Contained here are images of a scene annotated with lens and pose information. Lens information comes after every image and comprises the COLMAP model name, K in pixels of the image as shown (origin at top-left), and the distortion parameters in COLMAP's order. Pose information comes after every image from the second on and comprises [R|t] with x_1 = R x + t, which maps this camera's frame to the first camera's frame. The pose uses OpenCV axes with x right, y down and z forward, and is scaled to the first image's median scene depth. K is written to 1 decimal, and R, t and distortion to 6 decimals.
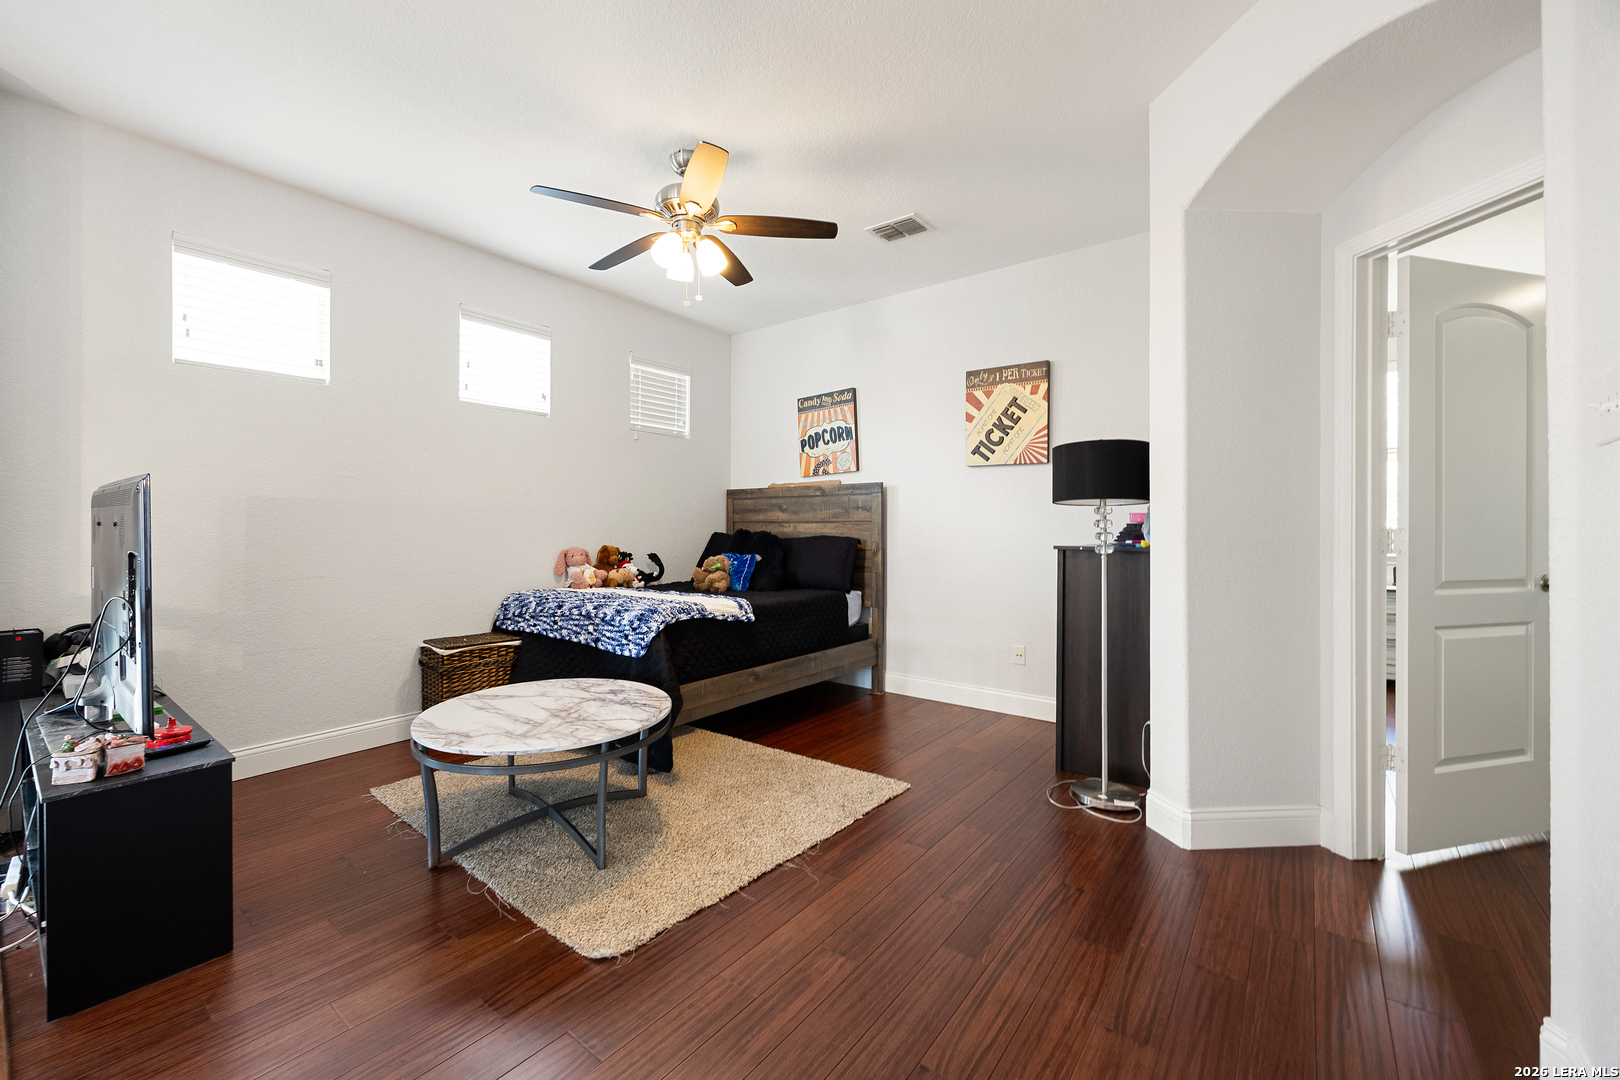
lens RADIAL K [[624.2, 0, 809.4], [0, 624.2, 526.6], [0, 0, 1]] dist [-0.001091, -0.000168]
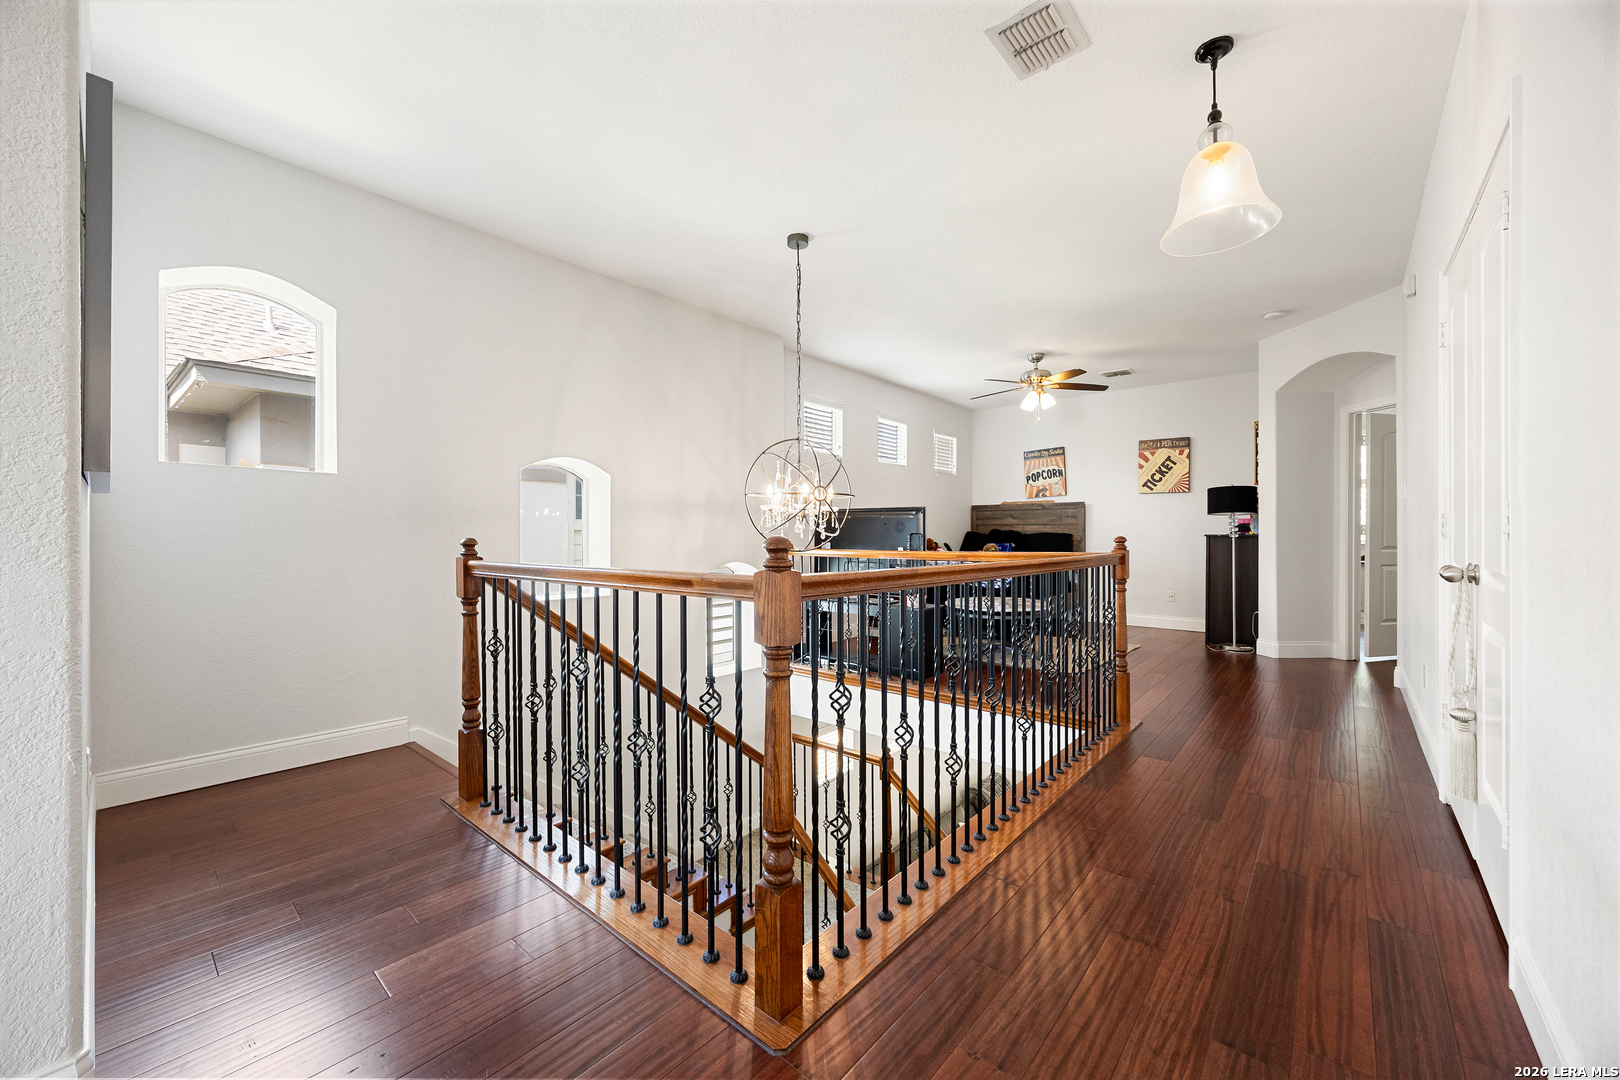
lens RADIAL K [[629.5, 0, 813.1], [0, 629.5, 537.7], [0, 0, 1]] dist [-0.000353, -0.000009]
pose [[0.999567, -0.001358, -0.029383, -0.799900], [0.001518, 0.999984, 0.005425, 0.025890], [0.029376, -0.005467, 0.999553, -1.065275]]
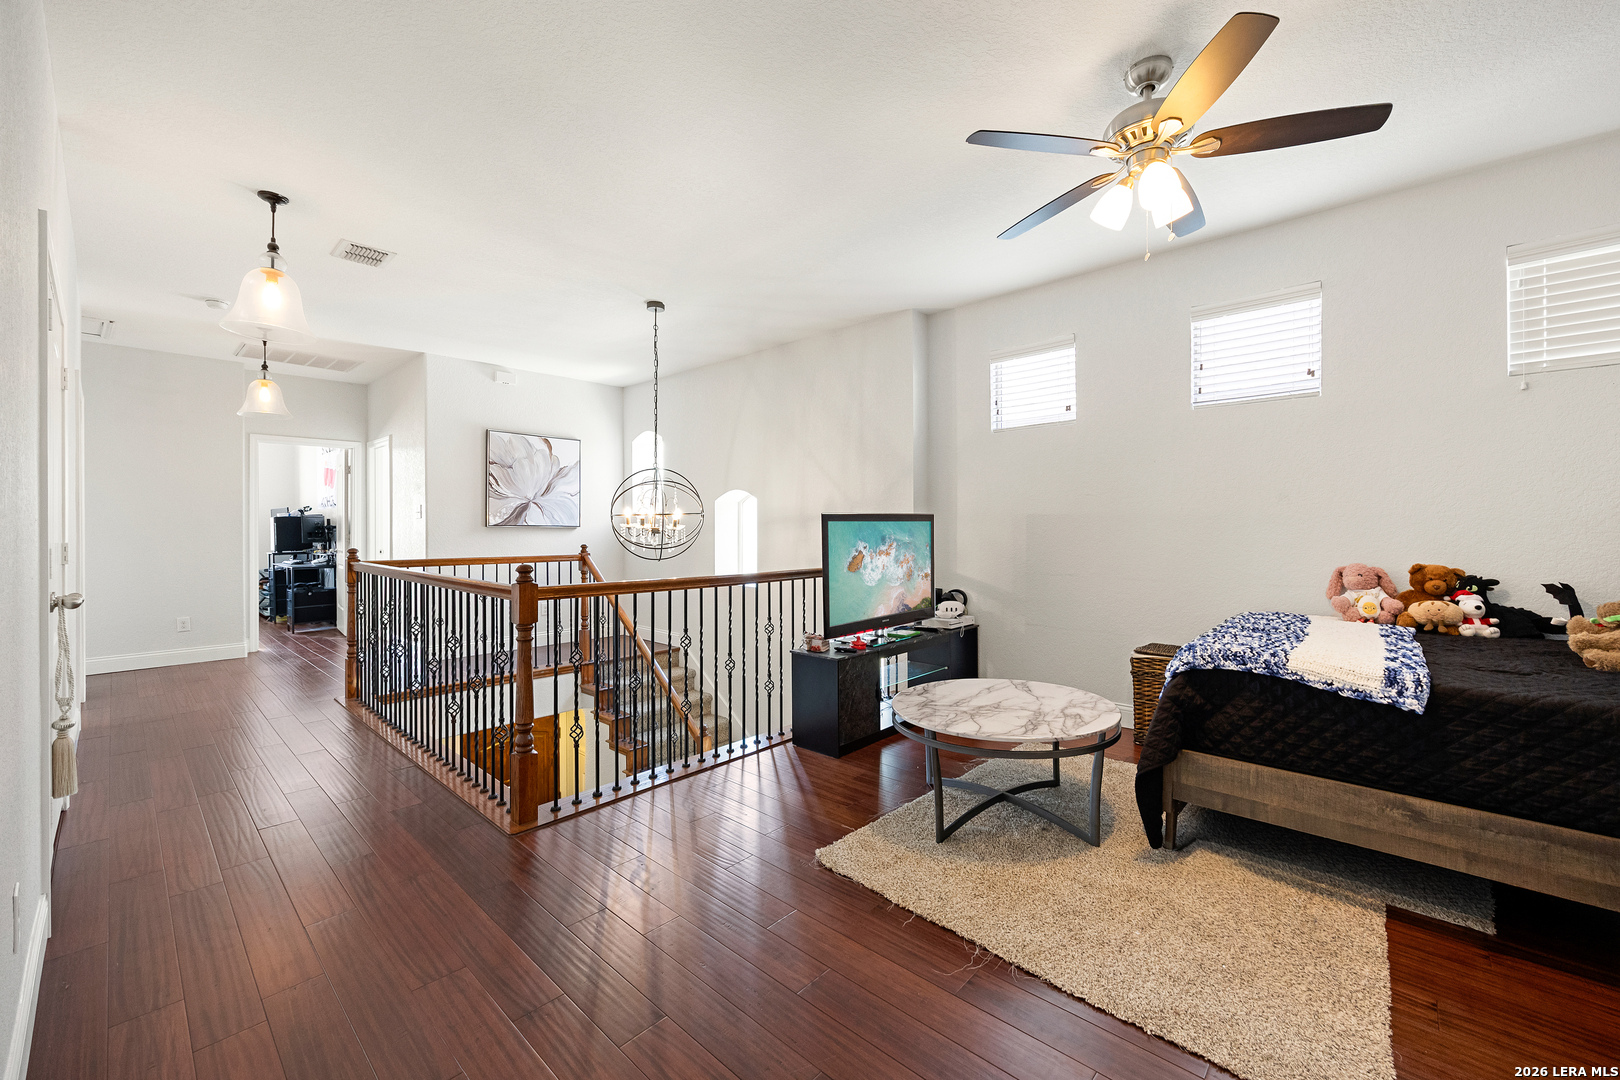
lens RADIAL K [[624.2, 0, 809.4], [0, 624.2, 526.6], [0, 0, 1]] dist [-0.001091, -0.000168]
pose [[-0.050370, -0.003718, -0.998724, 0.490731], [0.005942, 0.999974, -0.004023, -0.014995], [0.998713, -0.006137, -0.050347, 0.493438]]
